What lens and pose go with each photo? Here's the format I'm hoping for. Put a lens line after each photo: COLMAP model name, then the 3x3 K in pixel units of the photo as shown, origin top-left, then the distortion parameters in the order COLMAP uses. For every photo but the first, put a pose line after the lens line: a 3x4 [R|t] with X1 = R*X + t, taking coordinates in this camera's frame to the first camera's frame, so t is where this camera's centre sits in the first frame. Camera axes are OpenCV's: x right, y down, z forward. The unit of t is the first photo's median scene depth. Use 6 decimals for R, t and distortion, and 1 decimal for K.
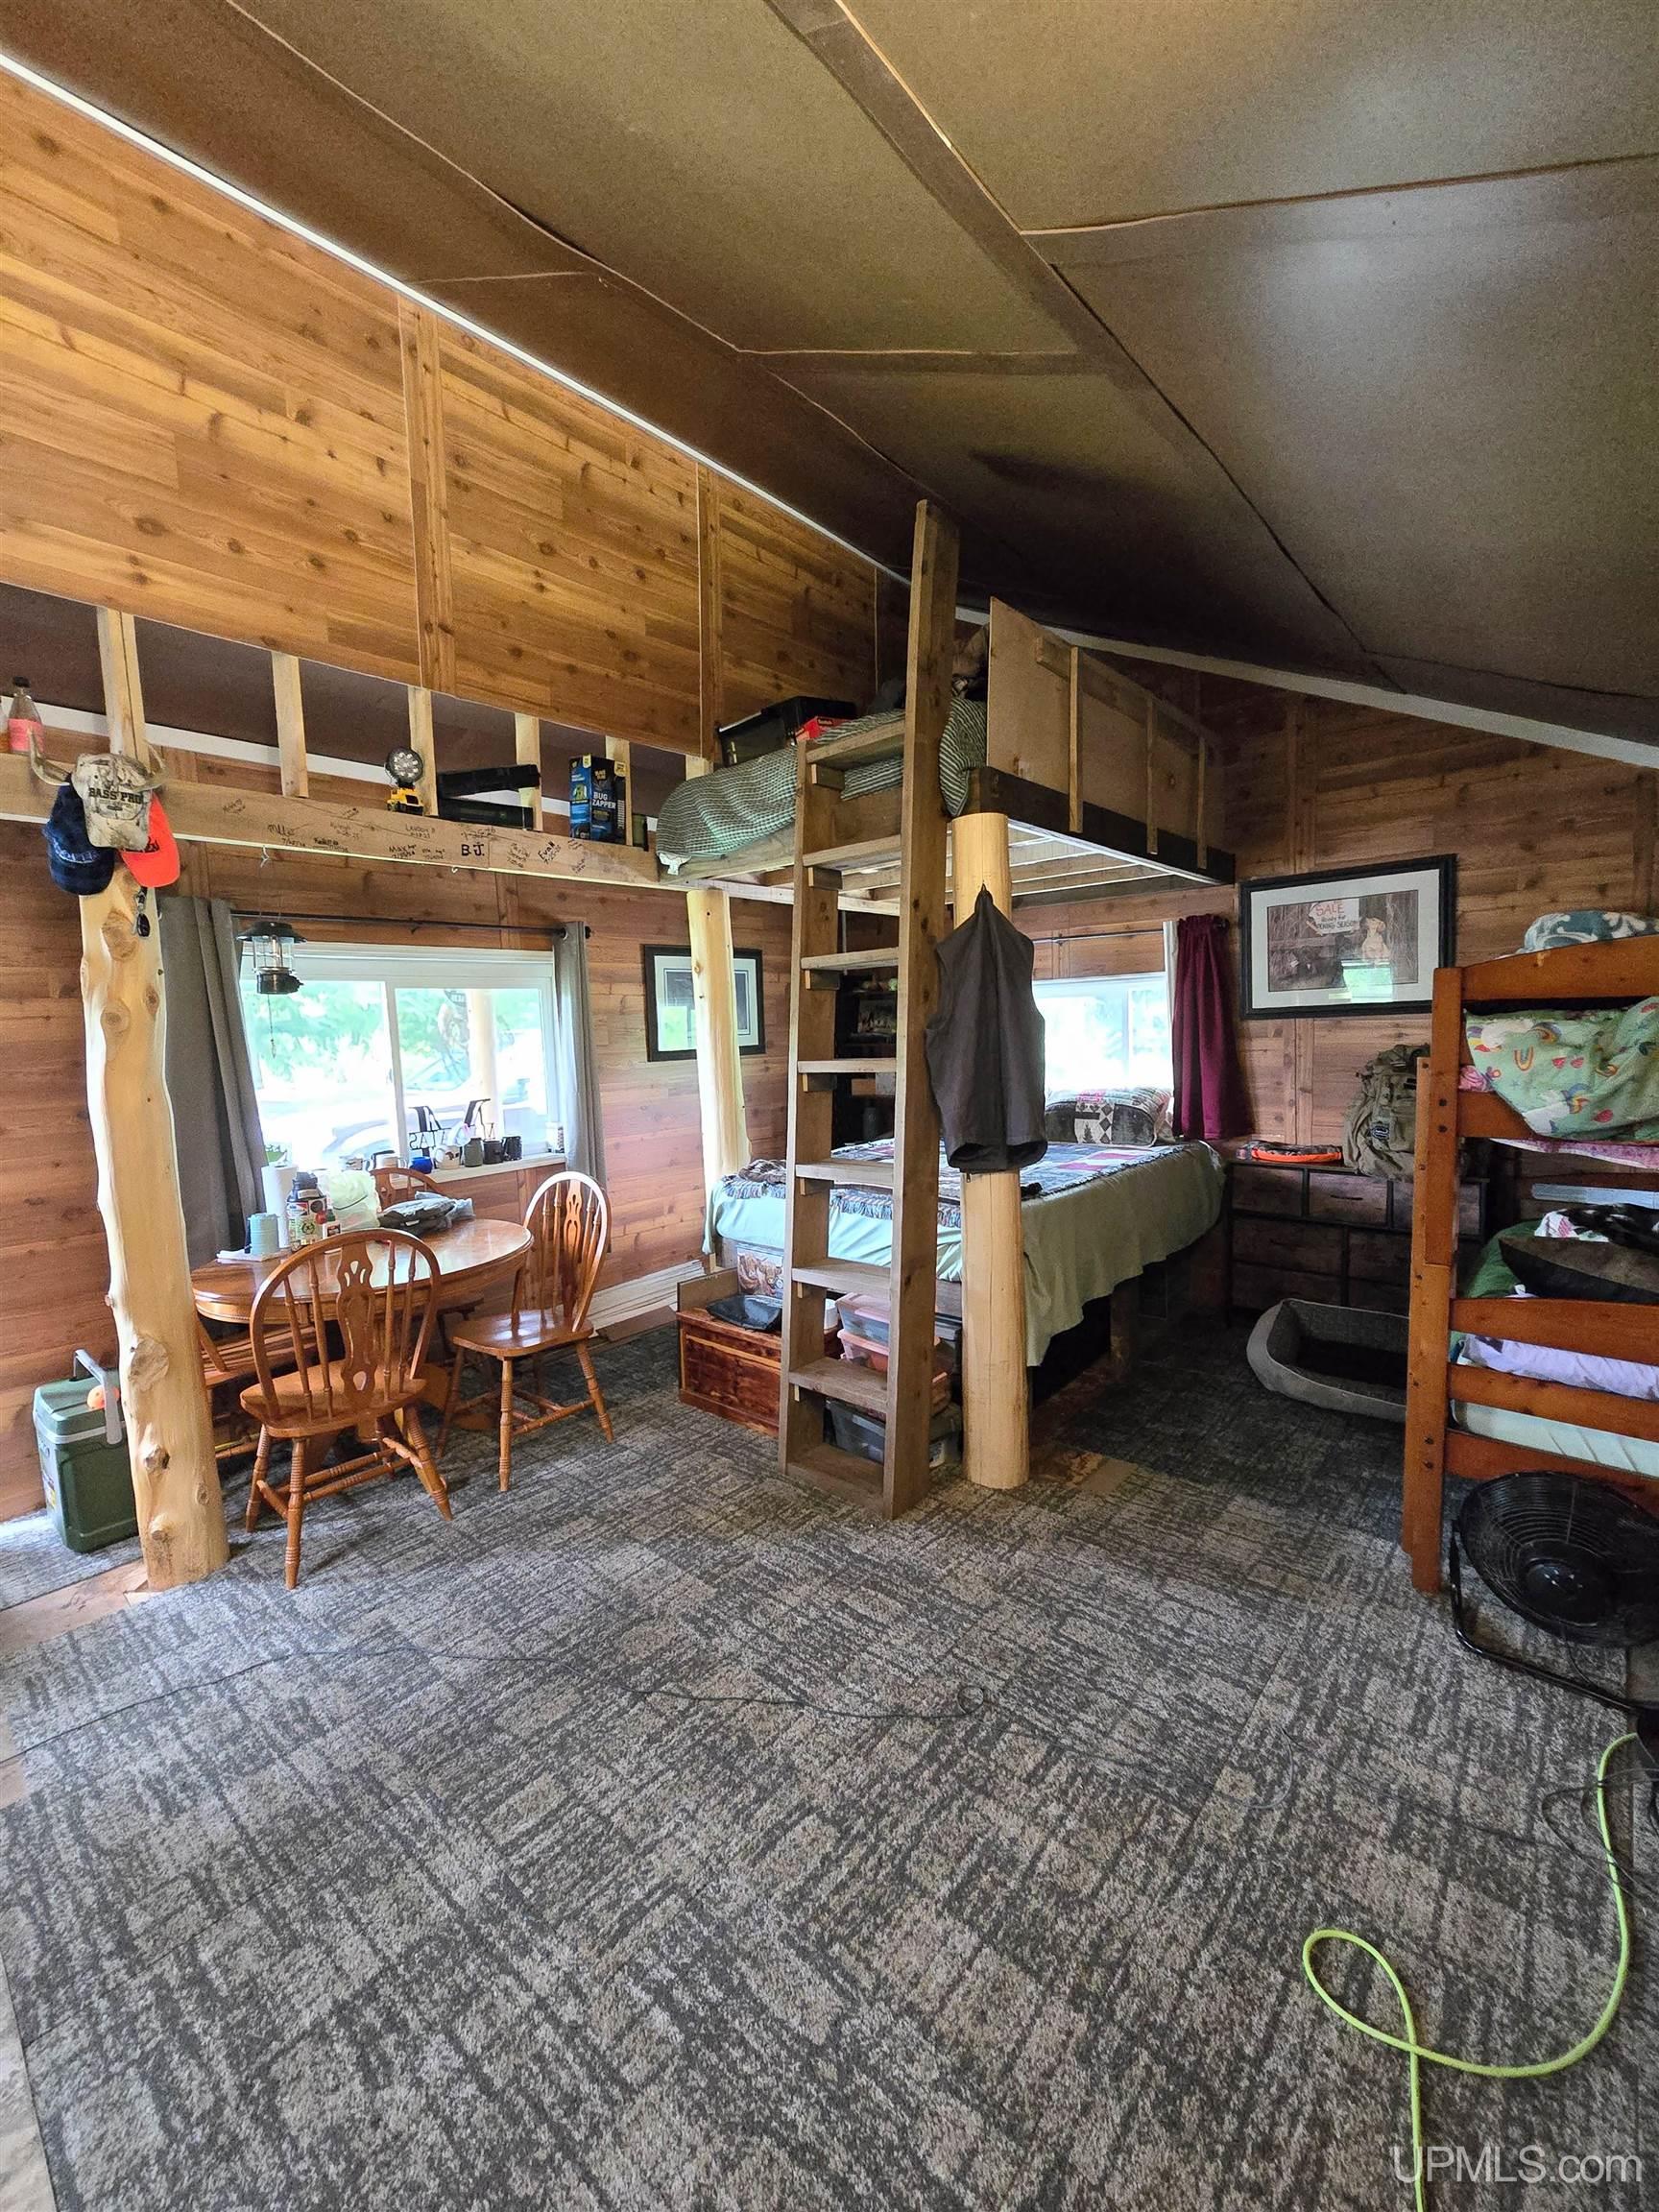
lens RADIAL K [[910.1, 0, 839.0], [0, 910.1, 1102.8], [0, 0, 1]] dist [-0.003149, 0.001337]
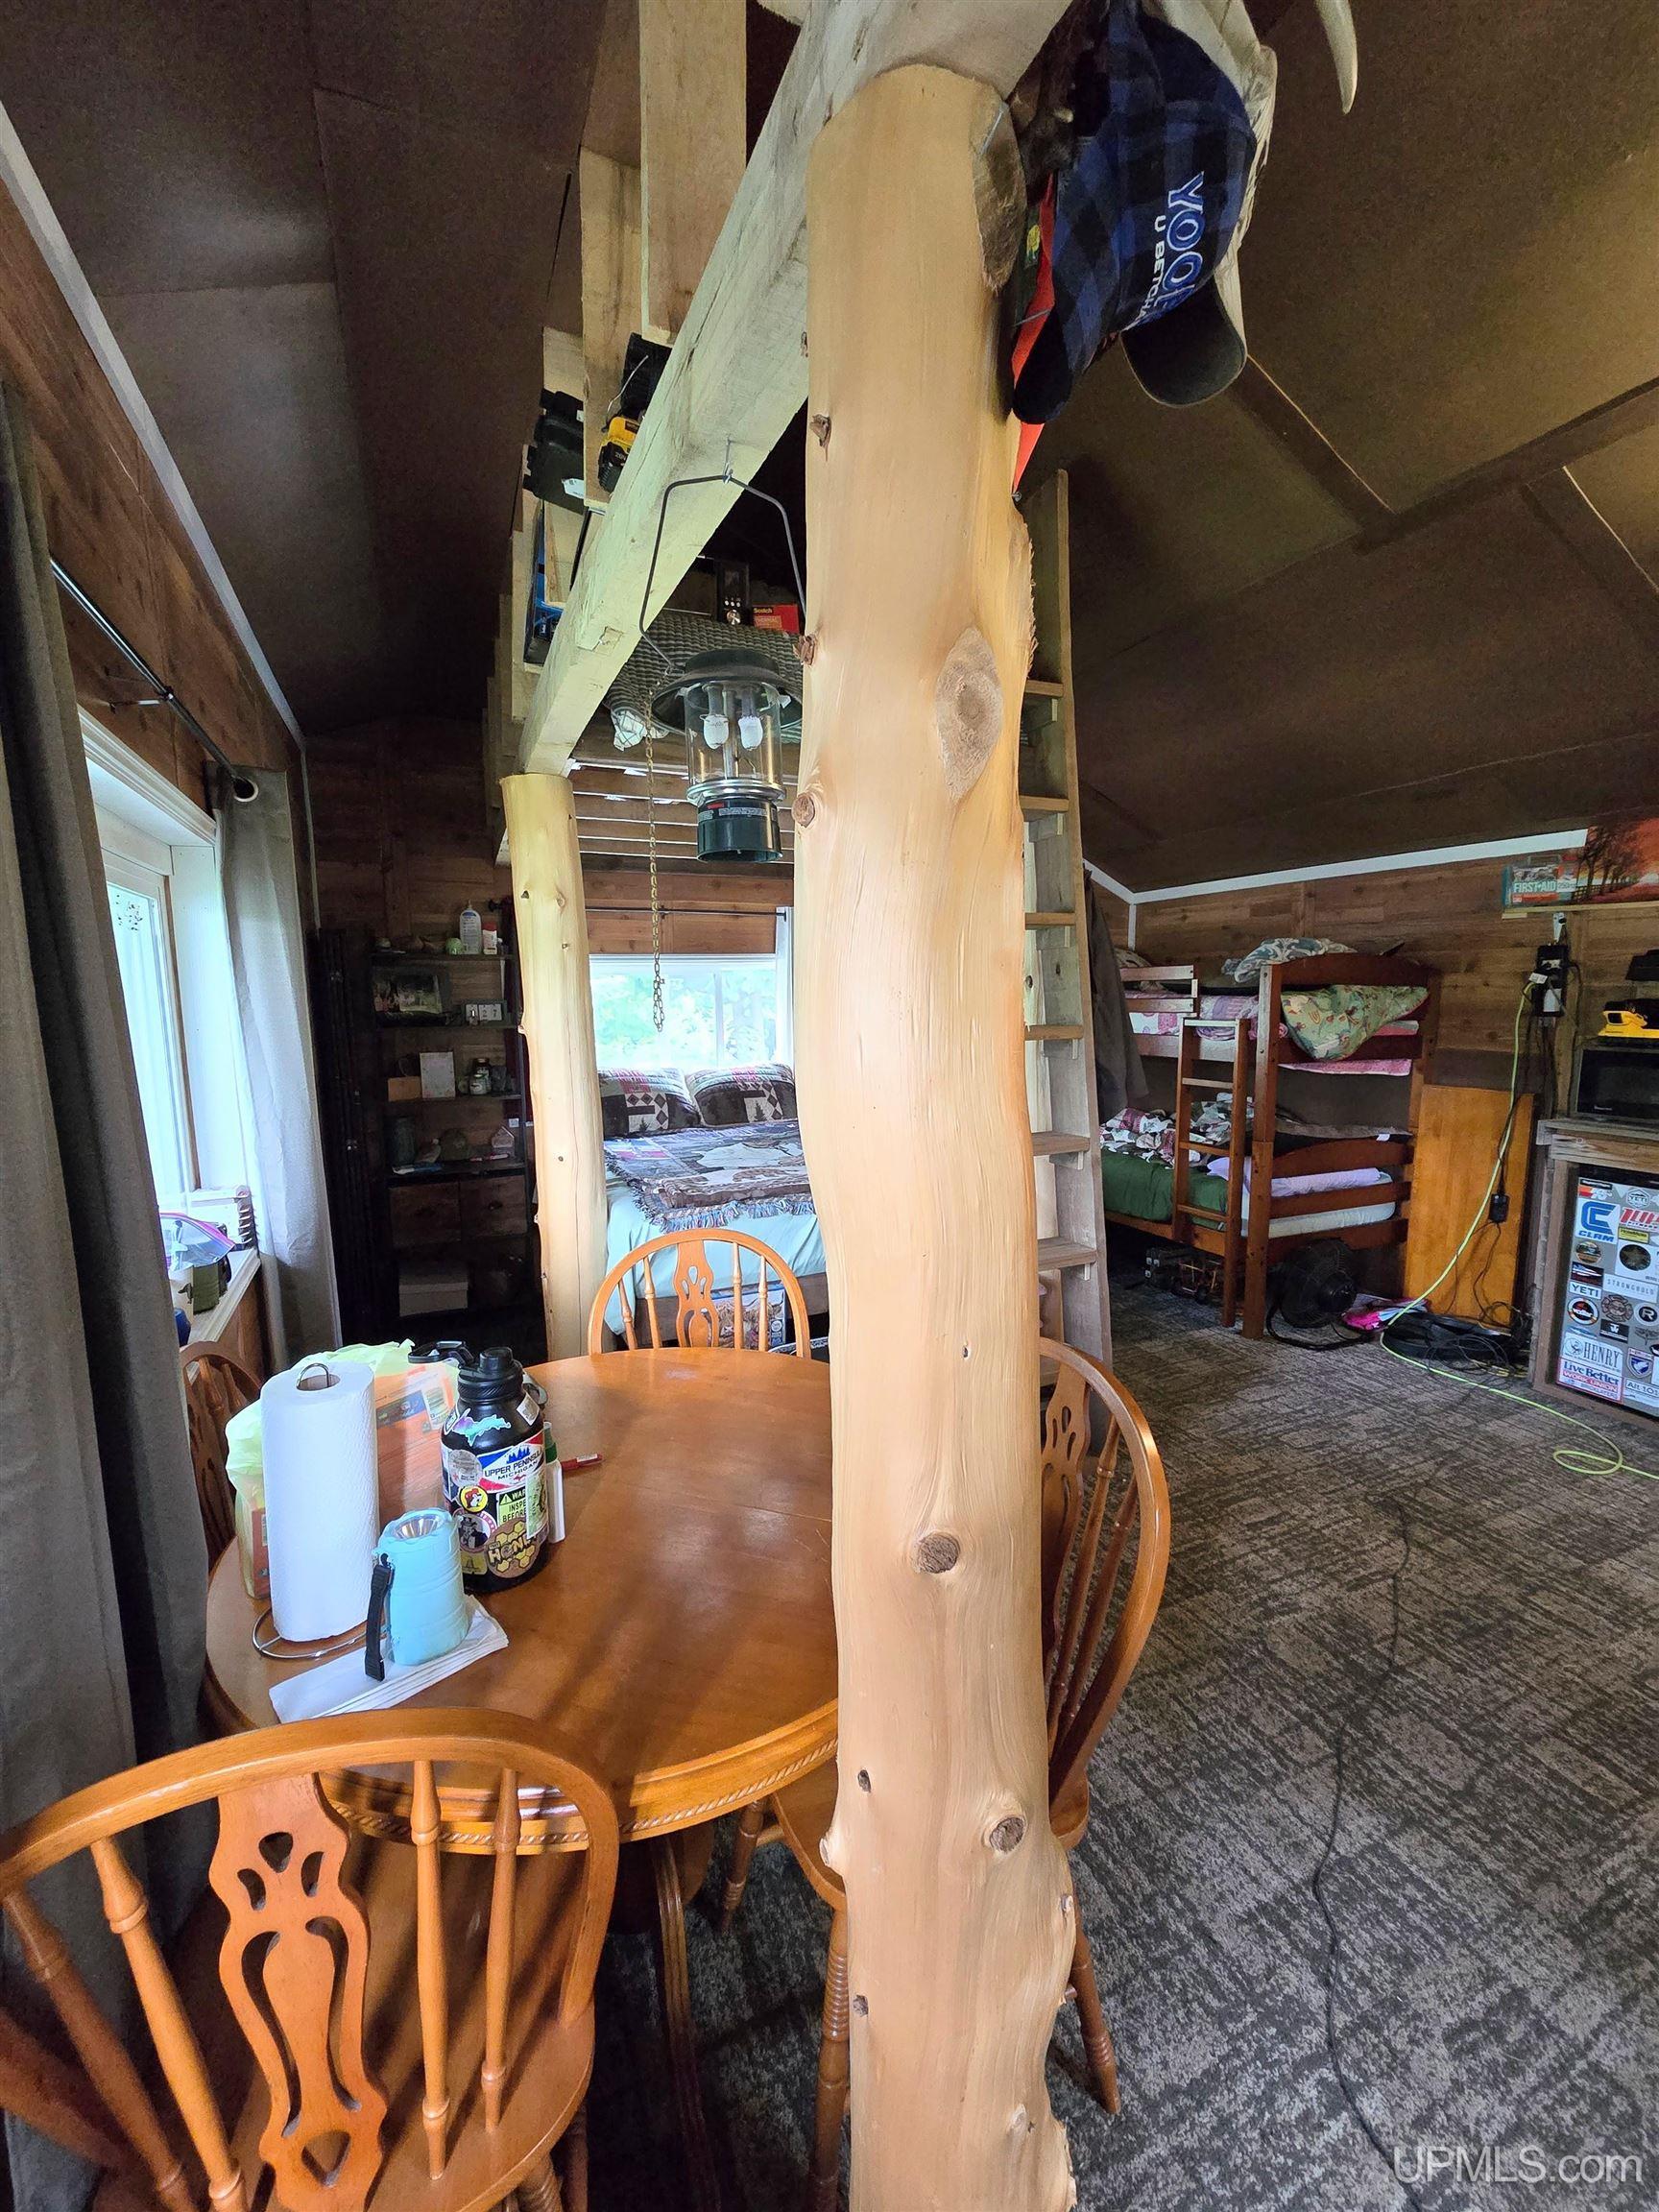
lens RADIAL K [[910.1, 0, 832.3], [0, 910.1, 1108.7], [0, 0, 1]] dist [-0.003149, 0.001337]
pose [[0.418677, -0.084474, 0.904198, -0.798736], [0.077363, 0.995363, 0.057169, -0.027485], [-0.904834, 0.046016, 0.423271, 0.681445]]
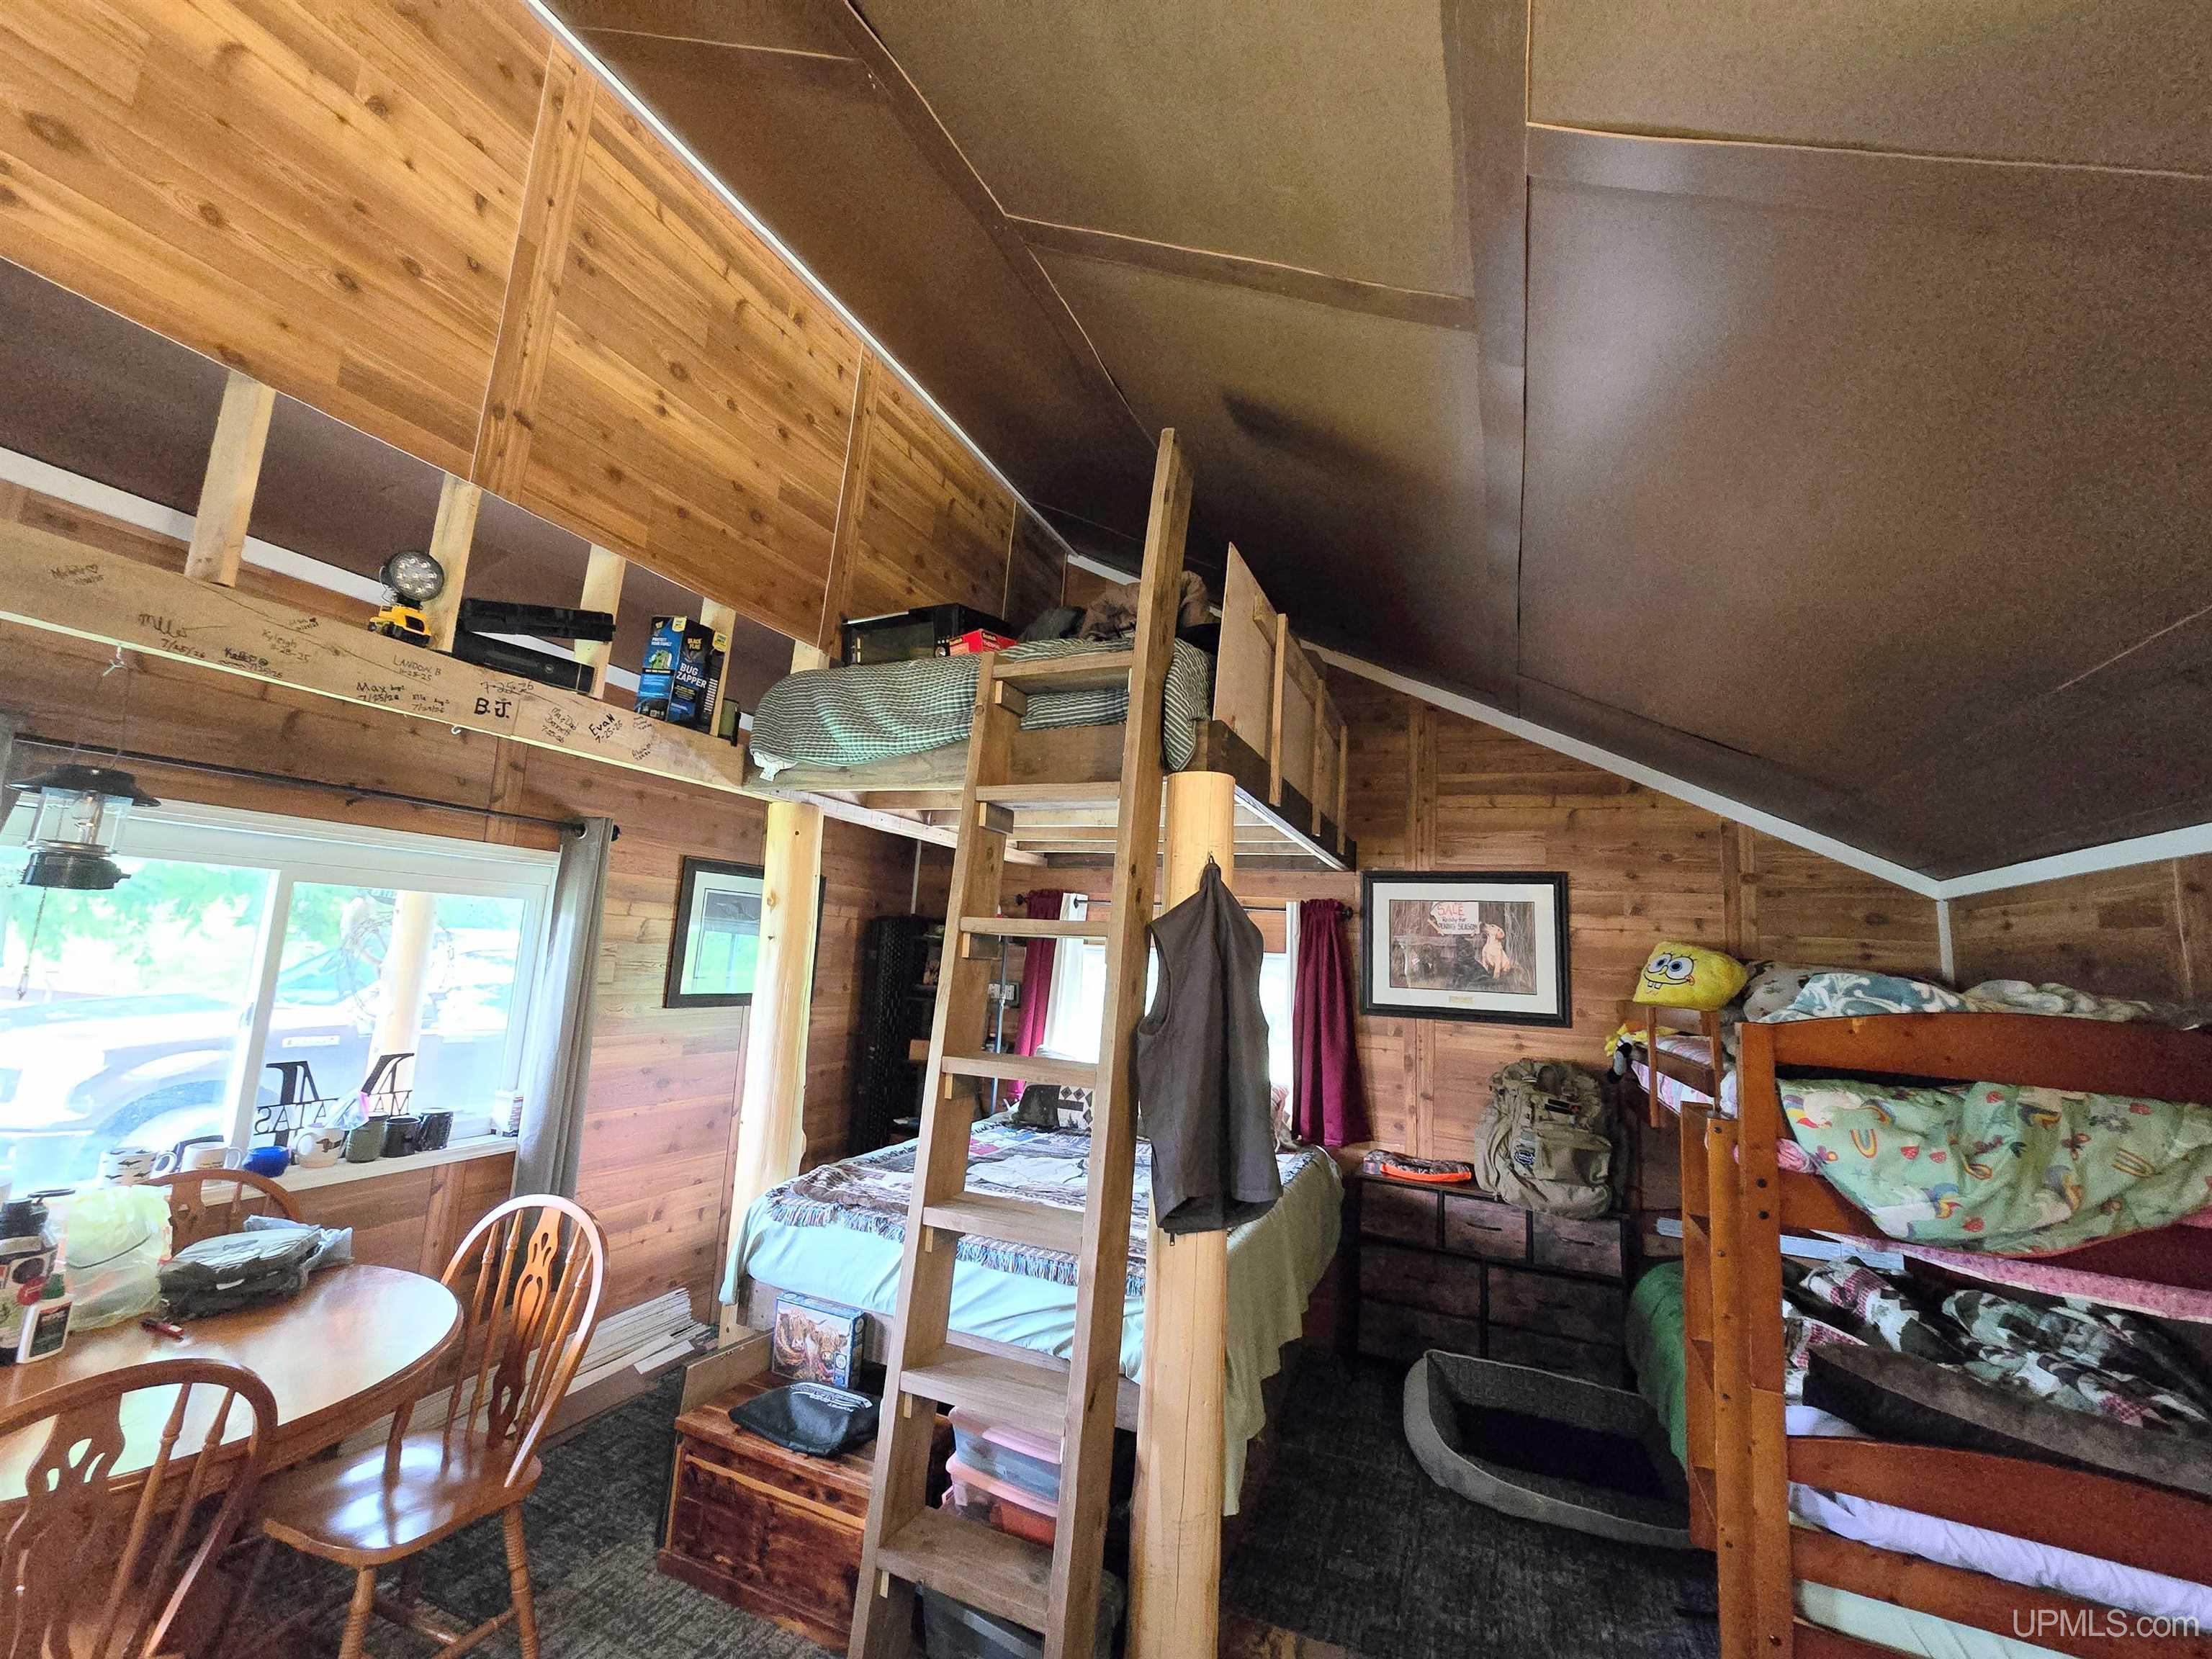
lens RADIAL K [[910.1, 0, 1103.6], [0, 910.1, 822.7], [0, 0, 1]] dist [-0.003149, 0.001337]
pose [[0.948734, 0.133835, 0.286344, -0.140603], [-0.065555, 0.969550, -0.235958, -0.056688], [-0.309204, 0.205090, 0.928618, 0.217058]]
